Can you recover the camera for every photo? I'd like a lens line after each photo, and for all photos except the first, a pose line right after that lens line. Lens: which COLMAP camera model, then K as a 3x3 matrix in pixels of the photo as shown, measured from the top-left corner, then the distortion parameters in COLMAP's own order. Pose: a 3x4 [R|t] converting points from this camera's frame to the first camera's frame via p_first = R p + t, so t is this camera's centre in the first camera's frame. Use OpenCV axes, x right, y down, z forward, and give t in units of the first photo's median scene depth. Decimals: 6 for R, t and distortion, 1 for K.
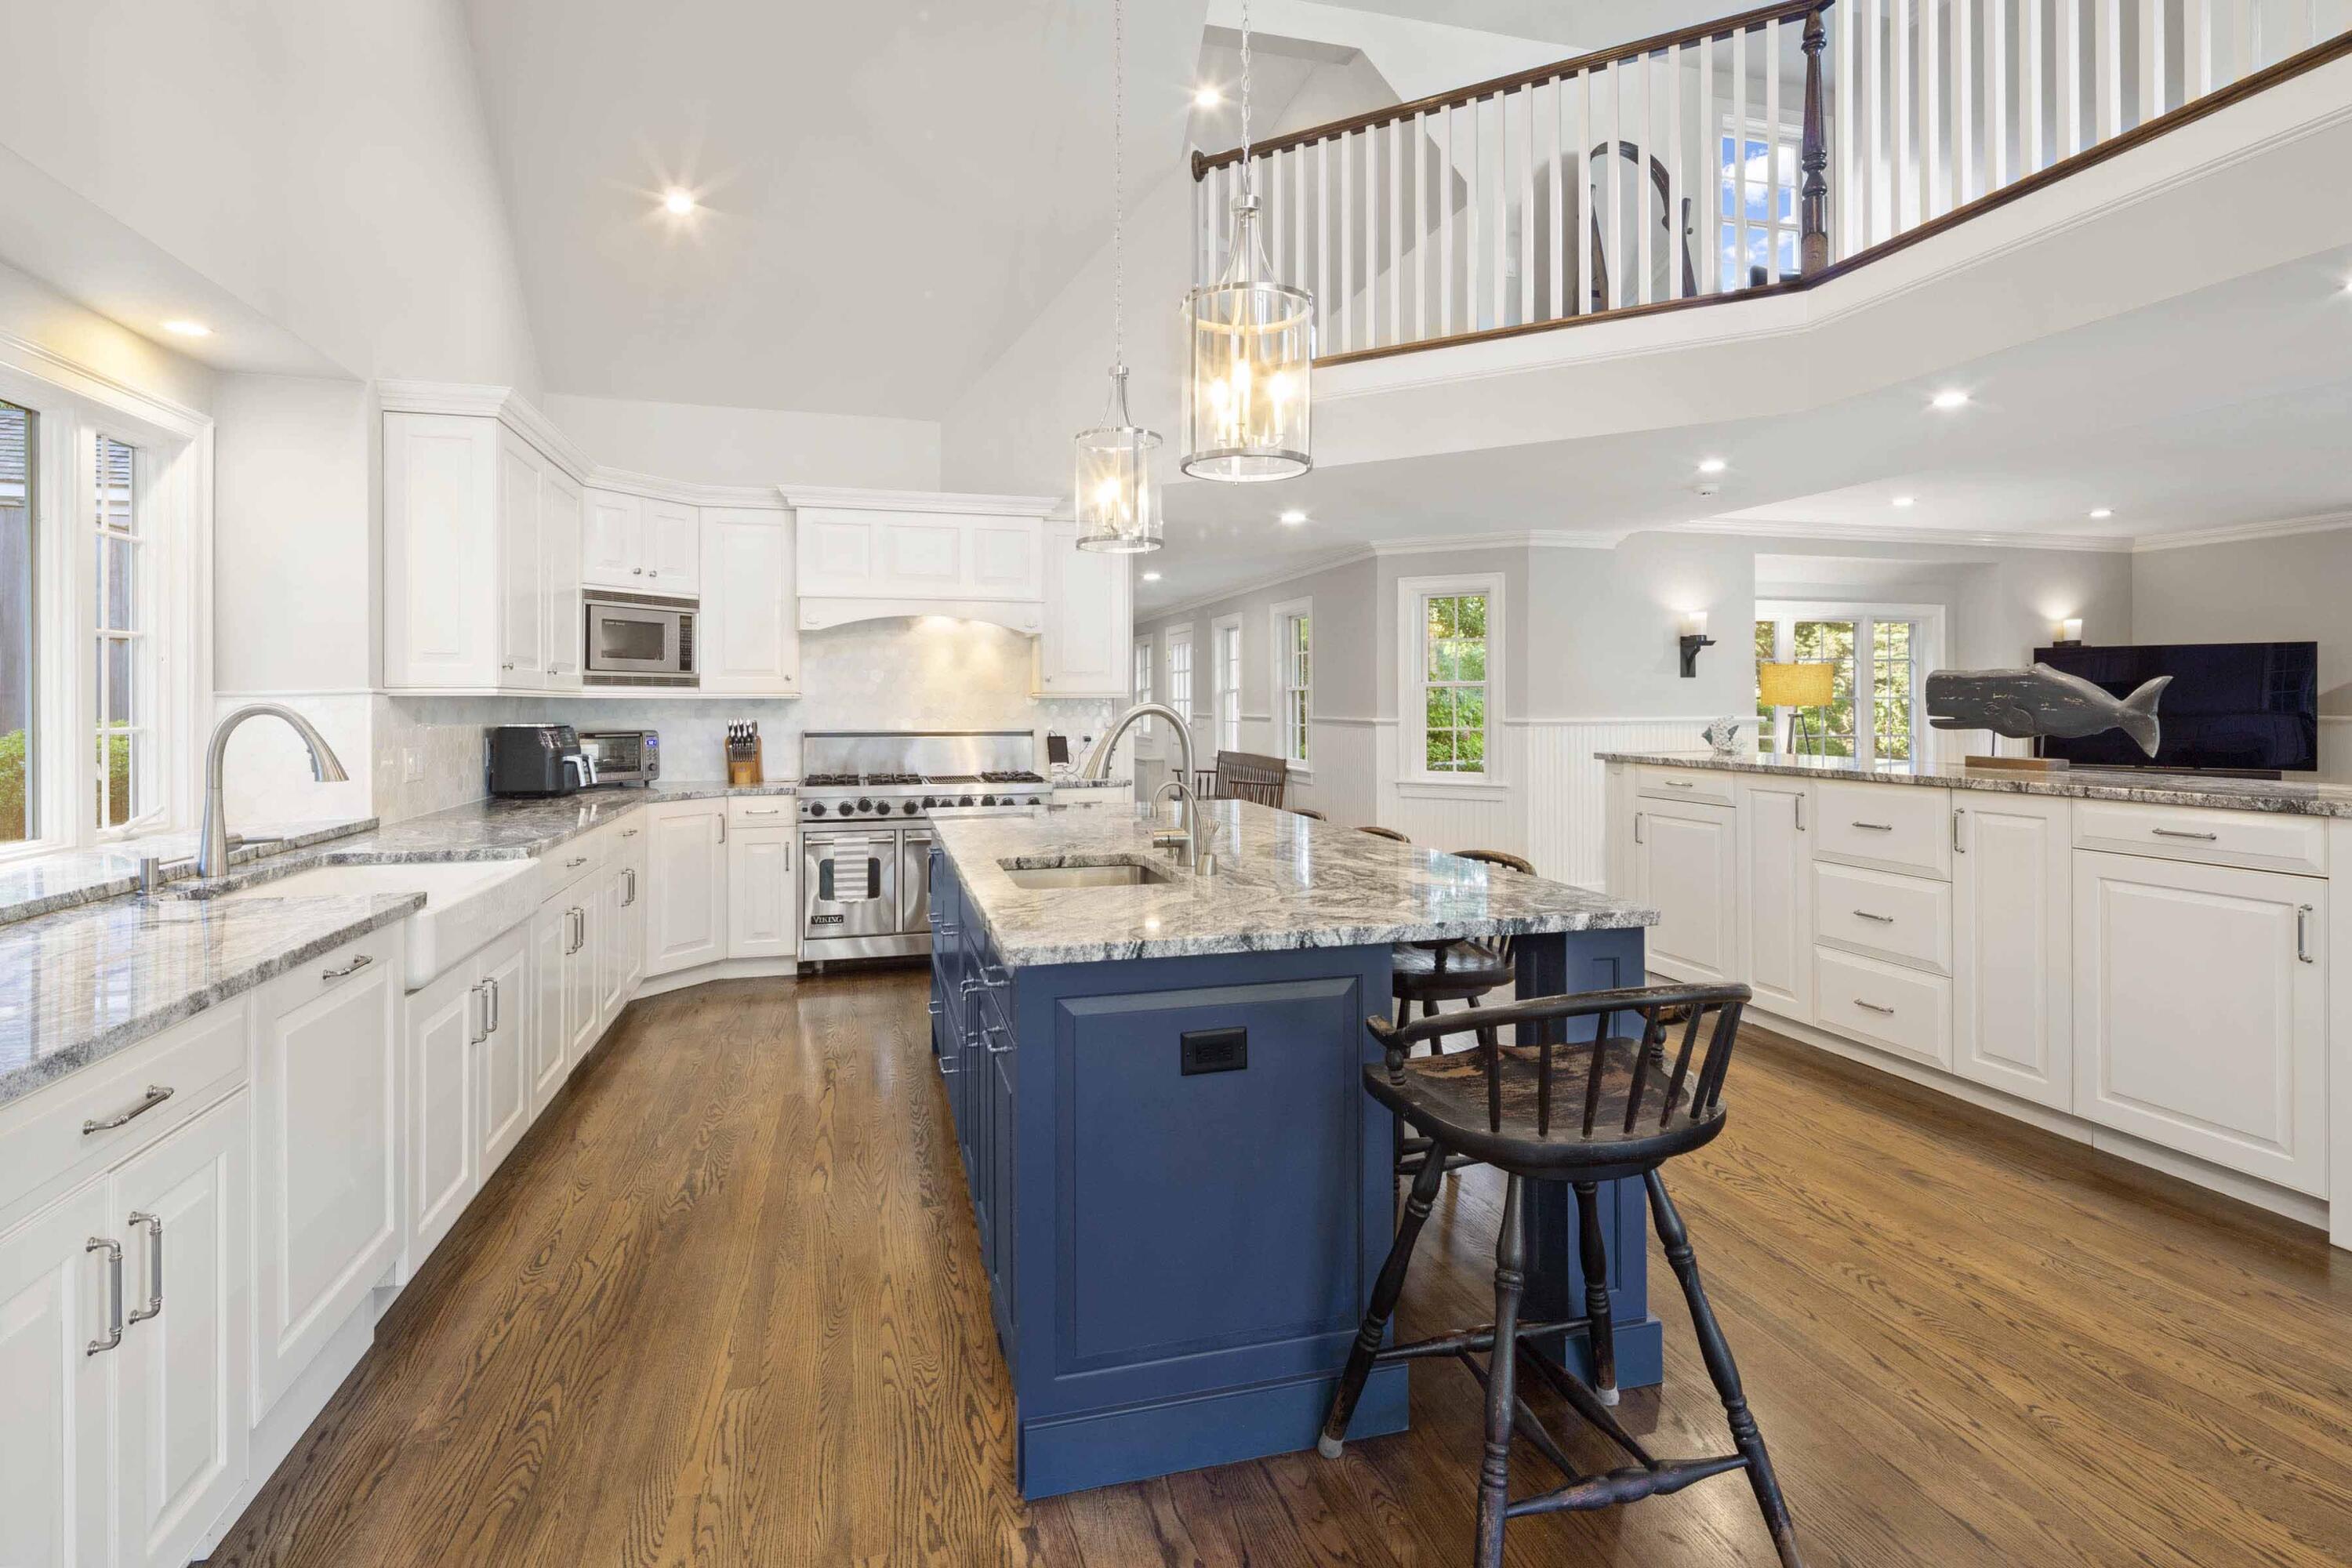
lens RADIAL K [[1154.7, 0, 1175.6], [0, 1154.7, 695.4], [0, 0, 1]] dist [0.001935, 0.000525]
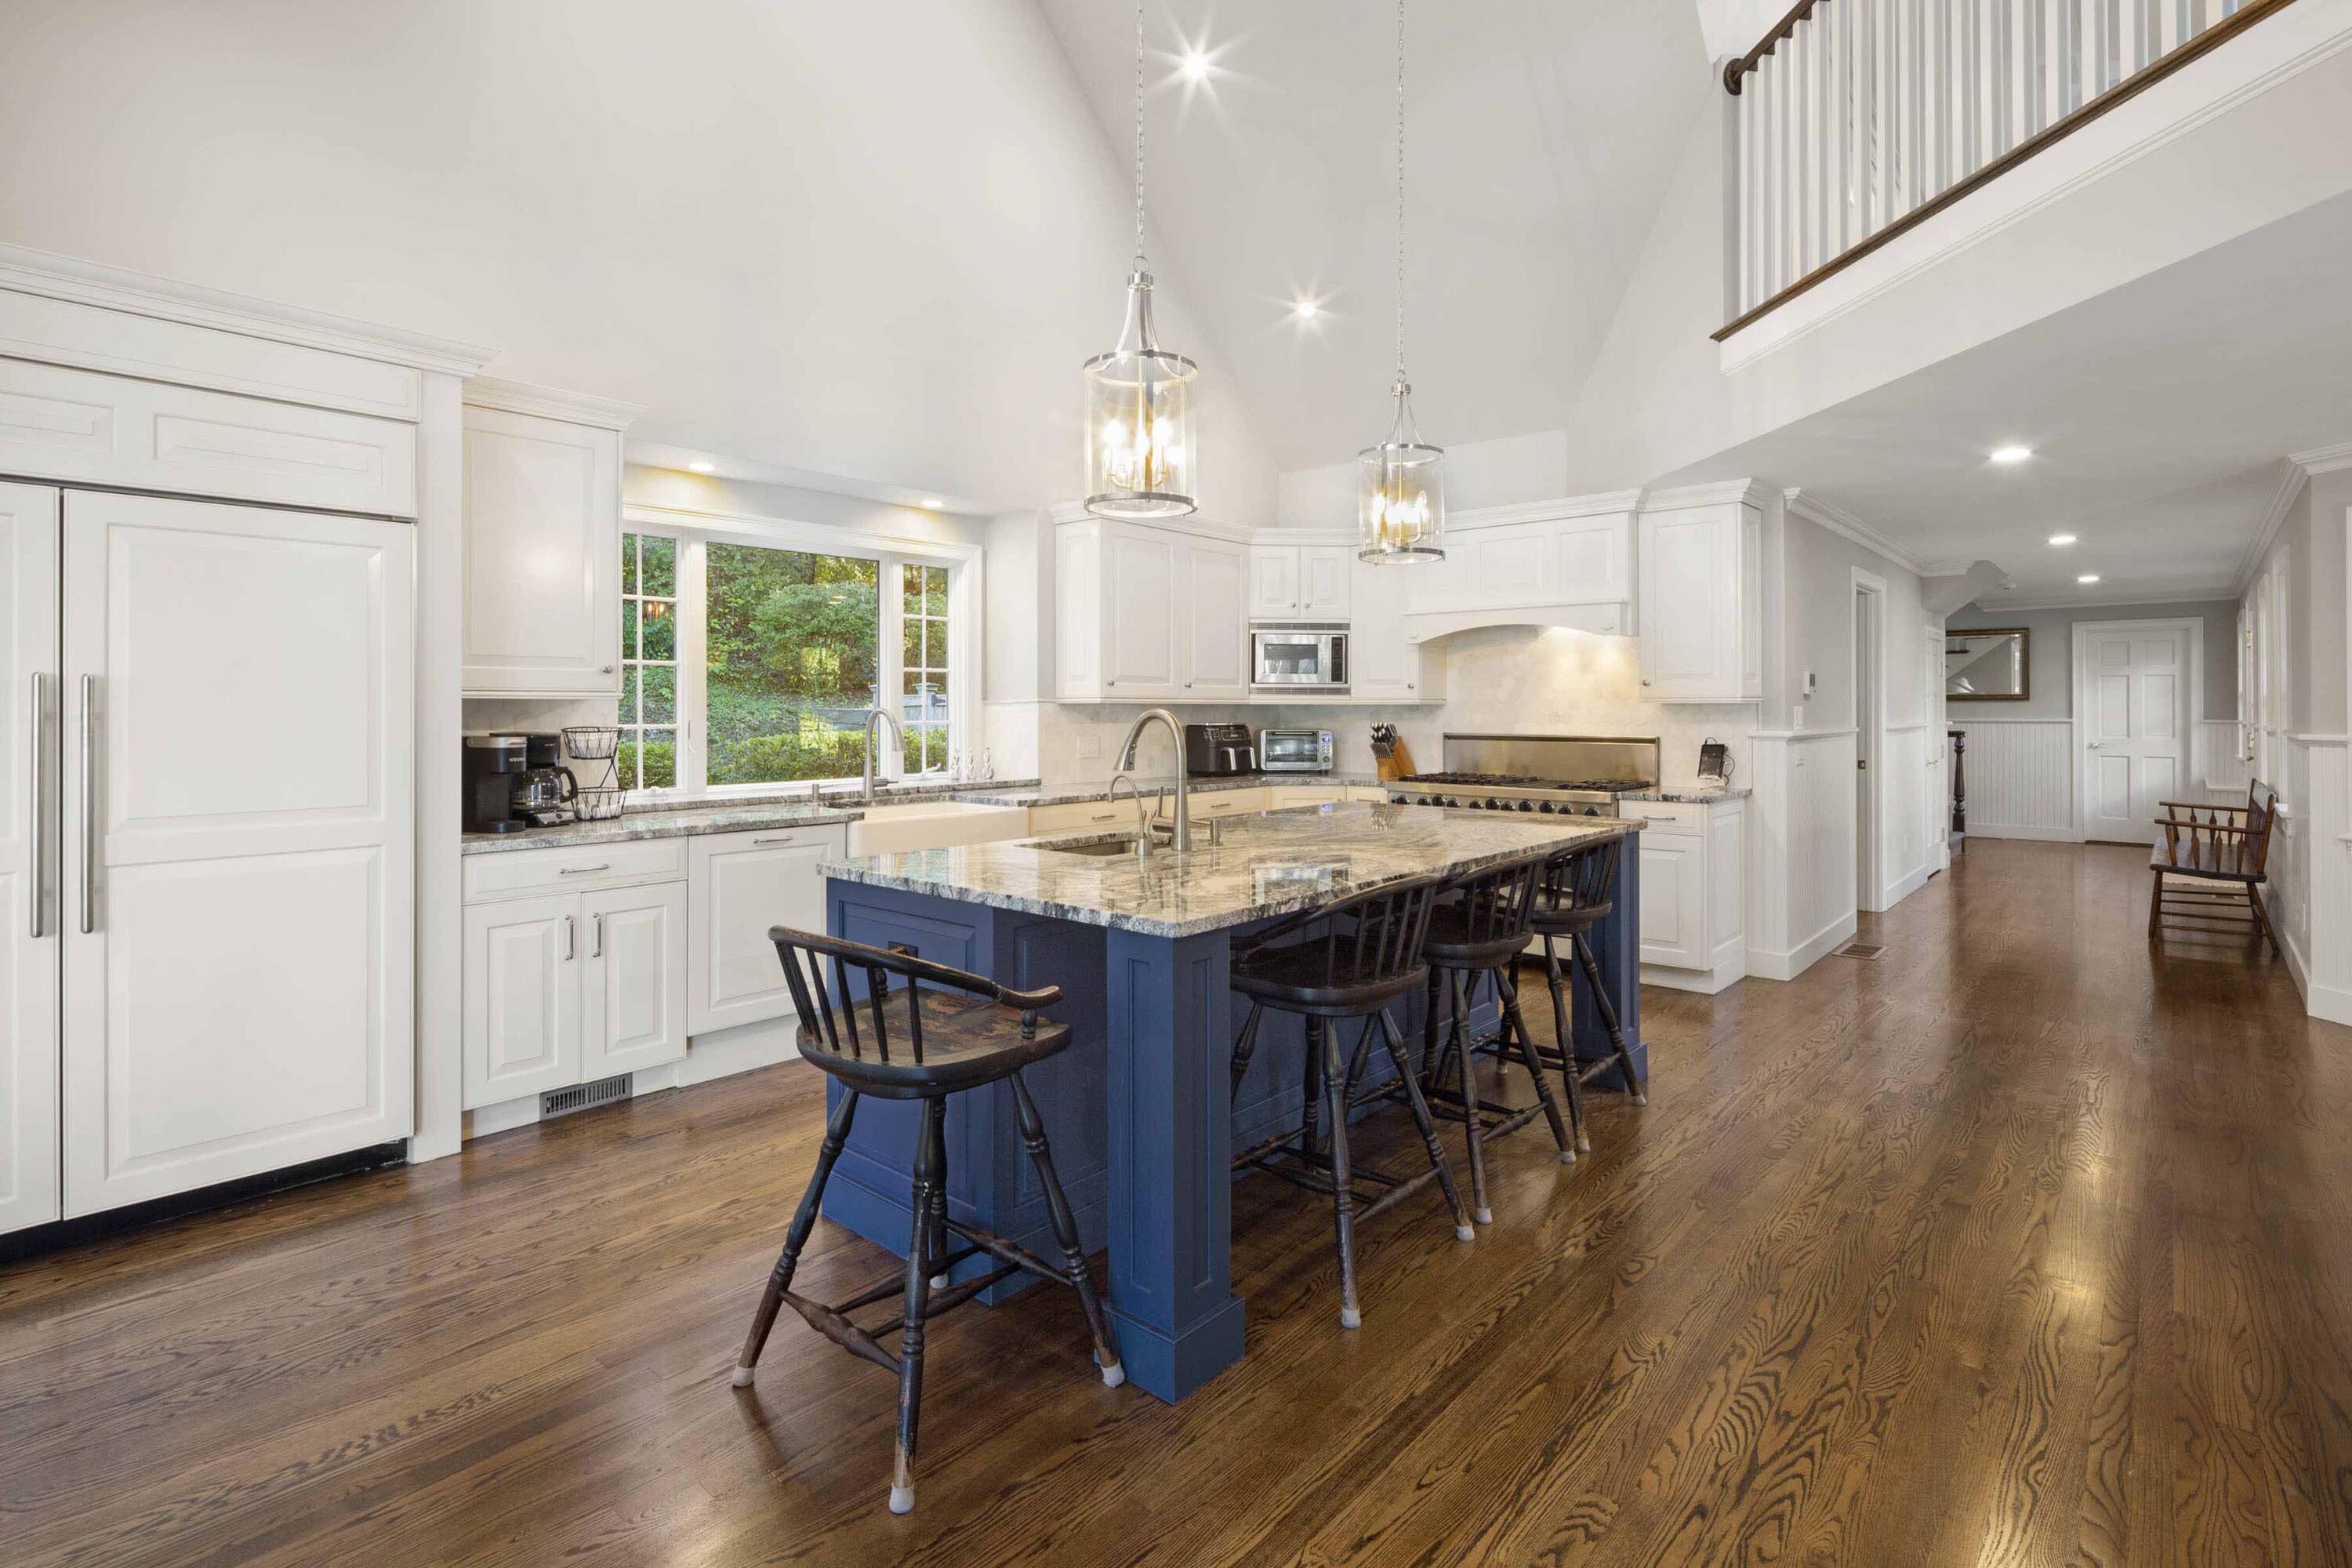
lens RADIAL K [[1124.7, 0, 1142.4], [0, 1124.7, 704.0], [0, 0, 1]] dist [-0.002830, -0.000448]
pose [[0.535313, -0.001339, -0.844653, 0.504687], [0.004247, 0.999990, 0.001106, -0.000042], [0.844643, -0.004179, 0.535313, 0.196482]]
